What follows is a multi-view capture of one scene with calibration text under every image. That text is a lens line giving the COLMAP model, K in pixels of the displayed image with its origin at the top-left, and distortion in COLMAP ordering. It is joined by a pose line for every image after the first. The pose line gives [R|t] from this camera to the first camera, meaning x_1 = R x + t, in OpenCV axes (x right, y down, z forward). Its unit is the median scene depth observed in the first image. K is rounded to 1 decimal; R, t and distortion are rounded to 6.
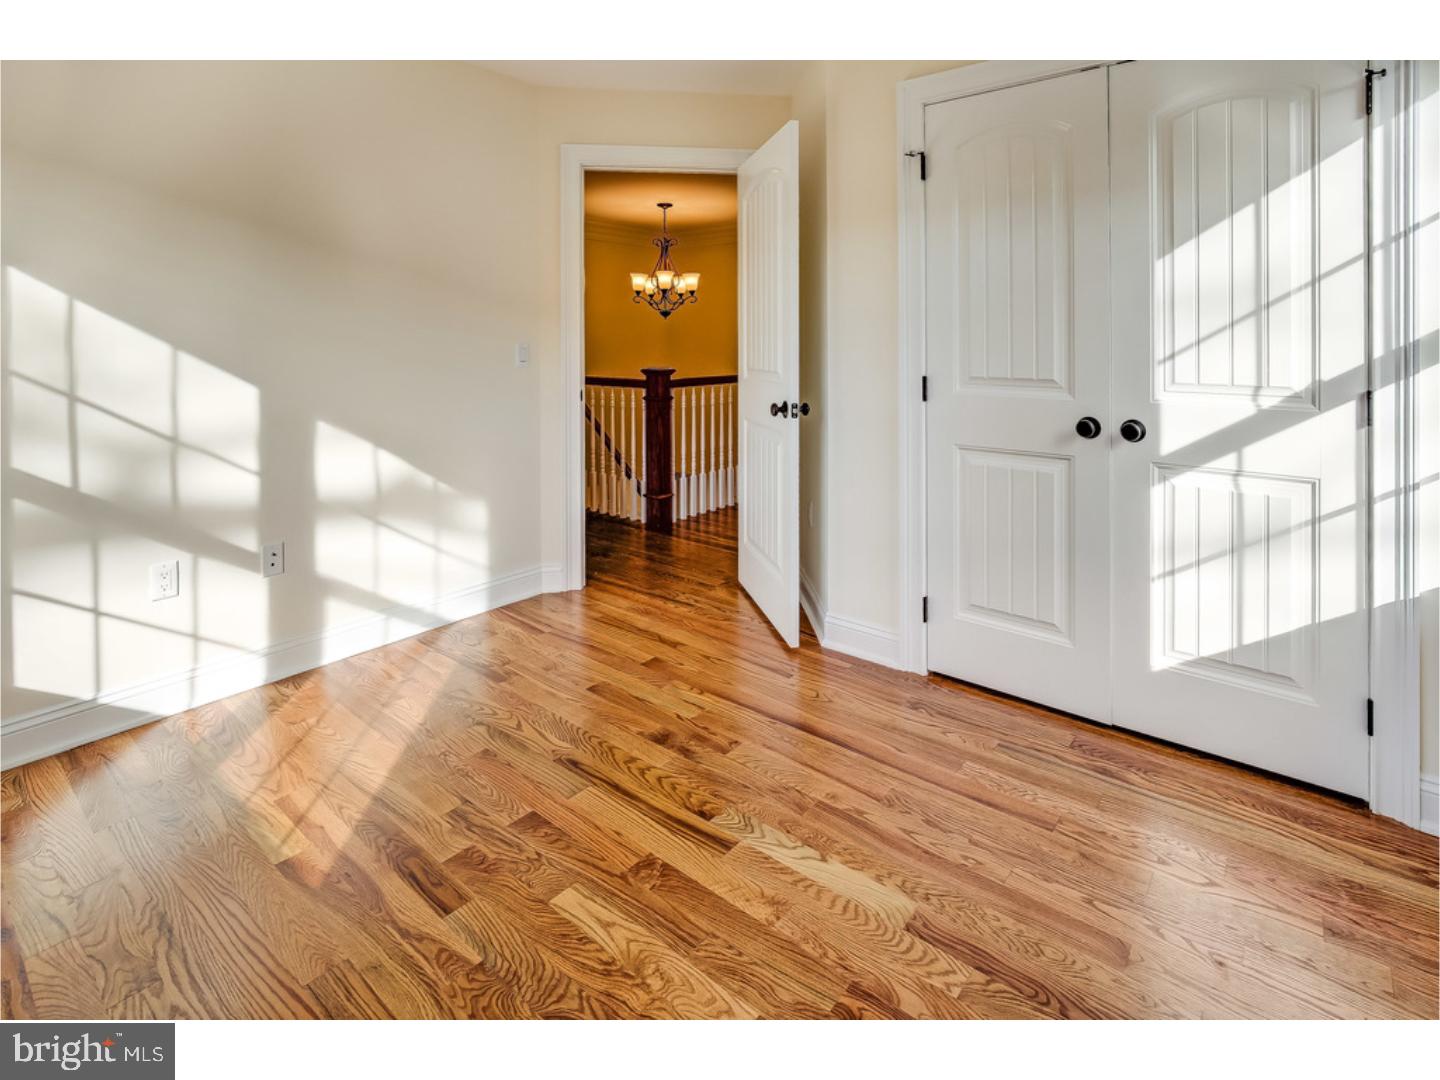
lens RADIAL K [[695.7, 0, 720.0], [0, 695.7, 540.0], [0, 0, 1]] dist [-0.030555, -0.000224]
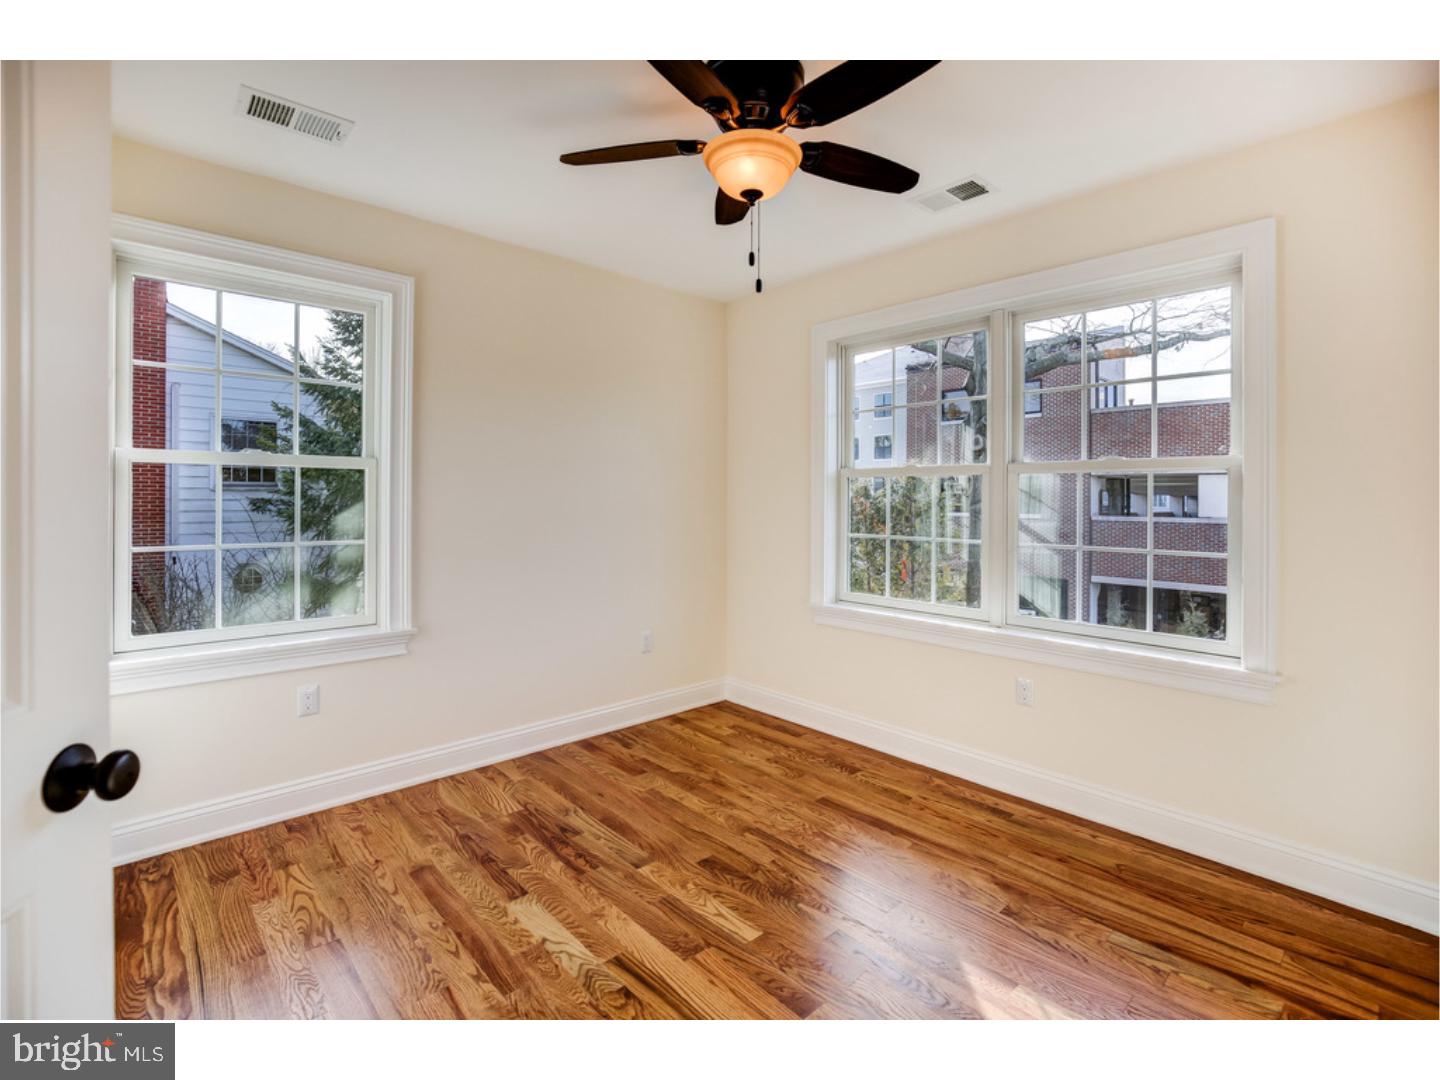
lens RADIAL K [[695.7, 0, 720.0], [0, 695.7, 540.0], [0, 0, 1]] dist [-0.030555, -0.000224]
pose [[-0.992294, -0.009092, 0.123569, -0.303839], [0.032078, 0.944449, 0.327089, -0.596730], [-0.119678, 0.328532, -0.936880, 1.893480]]
